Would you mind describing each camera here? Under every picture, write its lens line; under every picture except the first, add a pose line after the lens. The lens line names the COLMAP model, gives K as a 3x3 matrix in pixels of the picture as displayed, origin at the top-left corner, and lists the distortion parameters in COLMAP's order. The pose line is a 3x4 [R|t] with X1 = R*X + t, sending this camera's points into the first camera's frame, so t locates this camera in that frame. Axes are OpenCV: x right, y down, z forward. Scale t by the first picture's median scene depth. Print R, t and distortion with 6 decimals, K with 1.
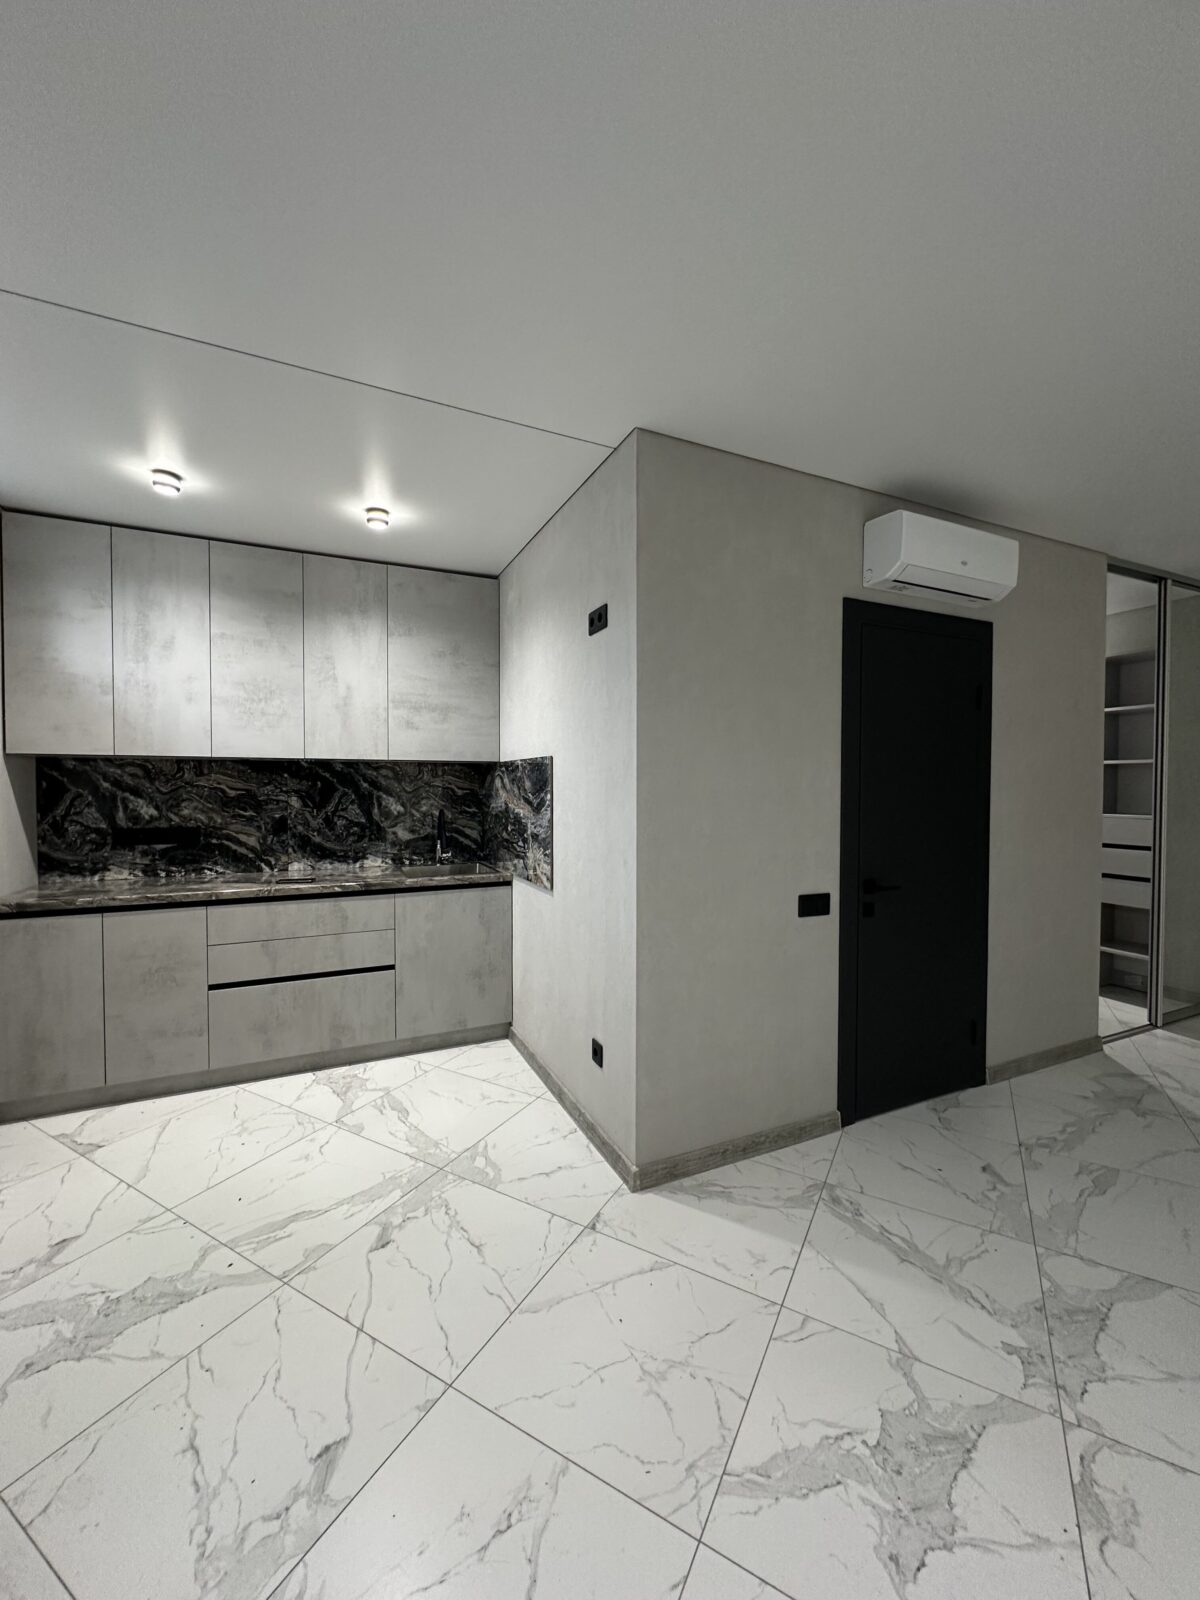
lens RADIAL K [[641.4, 0, 600.0], [0, 641.4, 800.0], [0, 0, 1]] dist [-0.000893, -0.000044]
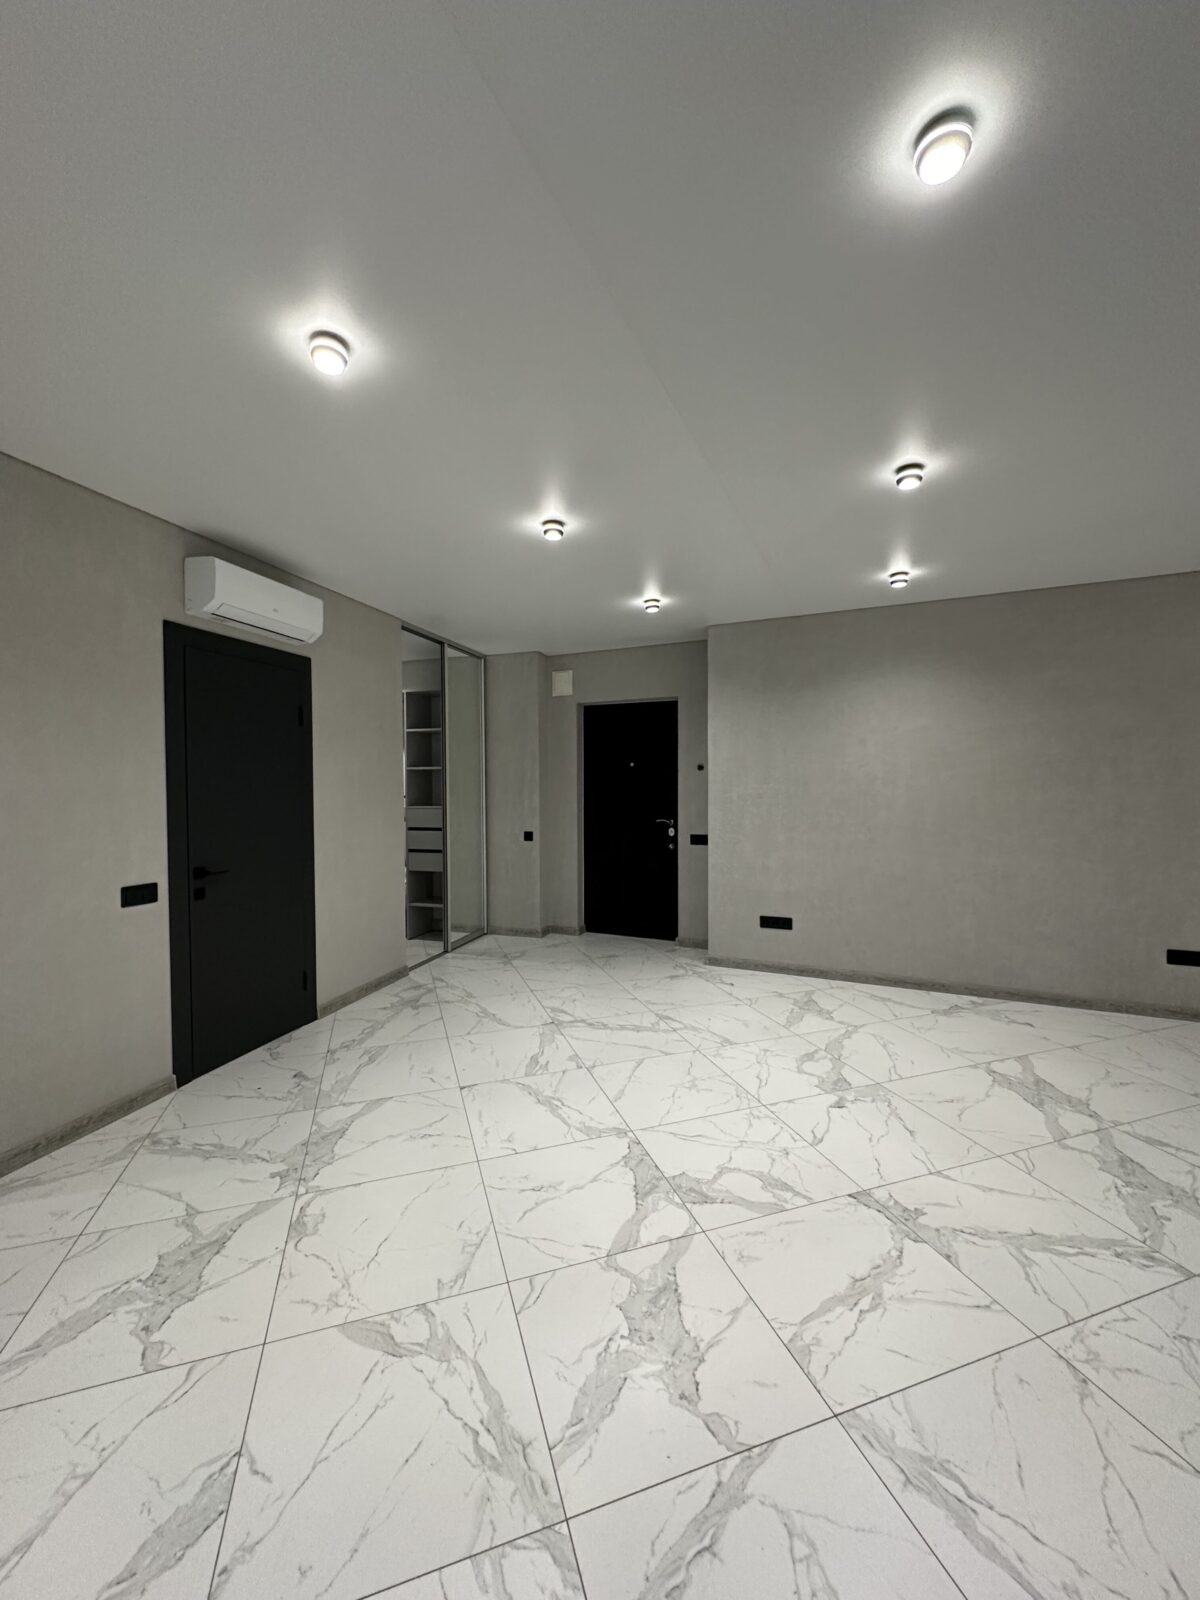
lens RADIAL K [[641.4, 0, 600.0], [0, 641.4, 800.0], [0, 0, 1]] dist [-0.000893, -0.000044]
pose [[0.668313, -0.023326, 0.743514, 0.045944], [0.024341, 0.999659, 0.009483, 0.009103], [-0.743482, 0.011760, 0.668653, -0.323953]]
